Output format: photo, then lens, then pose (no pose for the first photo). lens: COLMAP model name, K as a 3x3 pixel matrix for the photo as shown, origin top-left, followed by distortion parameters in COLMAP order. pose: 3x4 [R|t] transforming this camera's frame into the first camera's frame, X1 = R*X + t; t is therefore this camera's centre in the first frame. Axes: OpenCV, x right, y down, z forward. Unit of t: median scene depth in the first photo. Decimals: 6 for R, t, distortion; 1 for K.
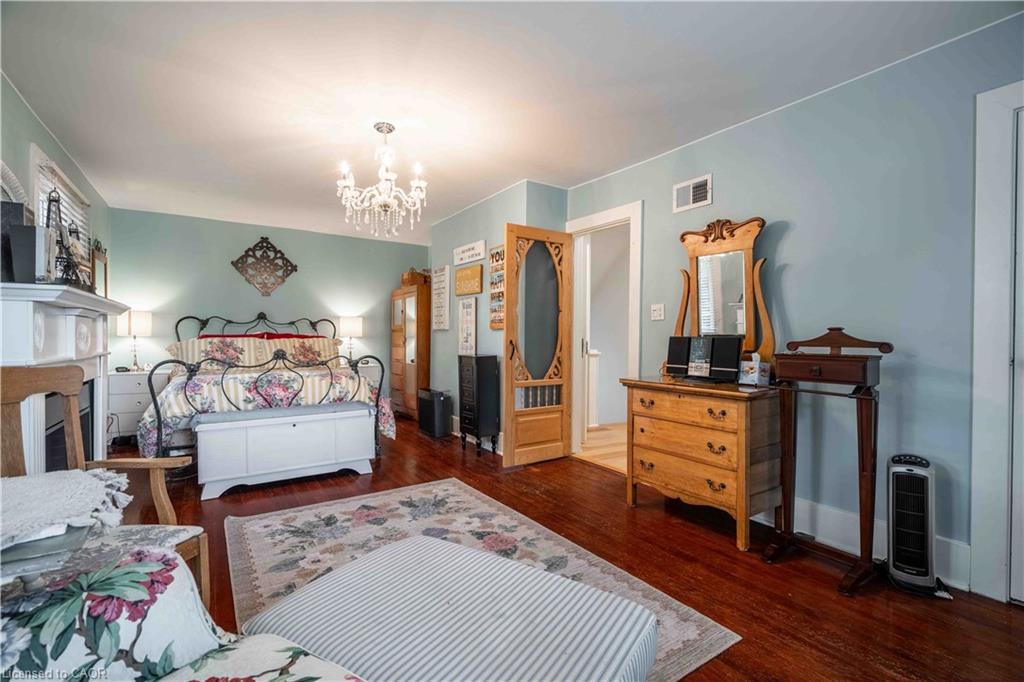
lens RADIAL K [[467.7, 0, 512.0], [0, 467.7, 341.0], [0, 0, 1]] dist [-0.000763, -0.000311]
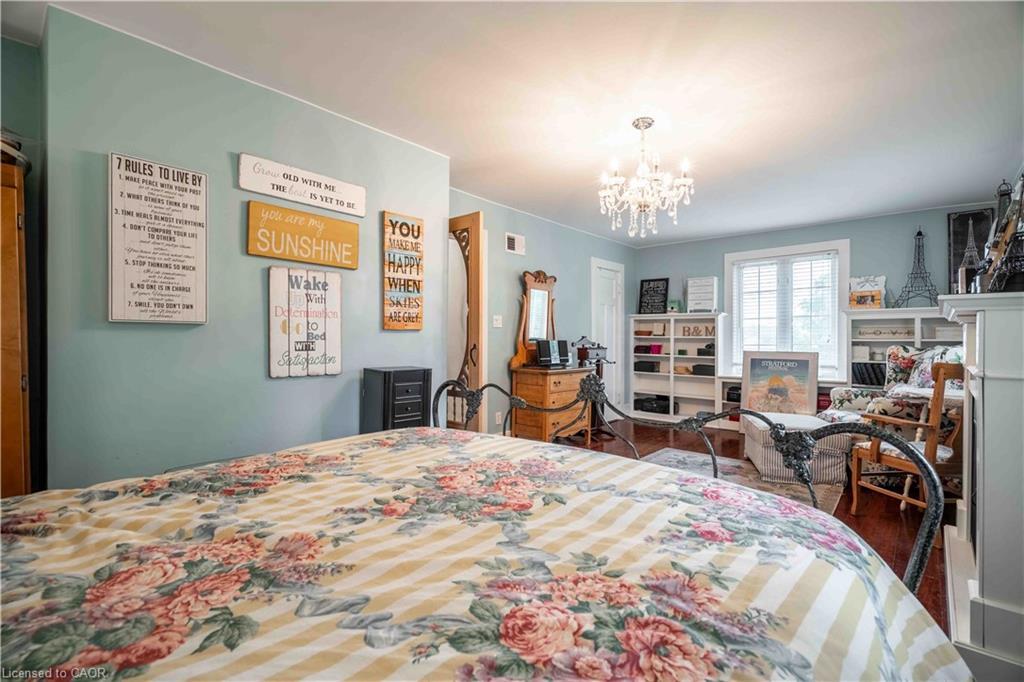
lens RADIAL K [[467.7, 0, 512.0], [0, 467.7, 341.0], [0, 0, 1]] dist [-0.000763, -0.000311]
pose [[-0.264013, -0.003466, 0.964513, -0.770666], [0.007181, 0.999959, 0.005559, -0.011177], [-0.964492, 0.008393, -0.263977, 1.032658]]
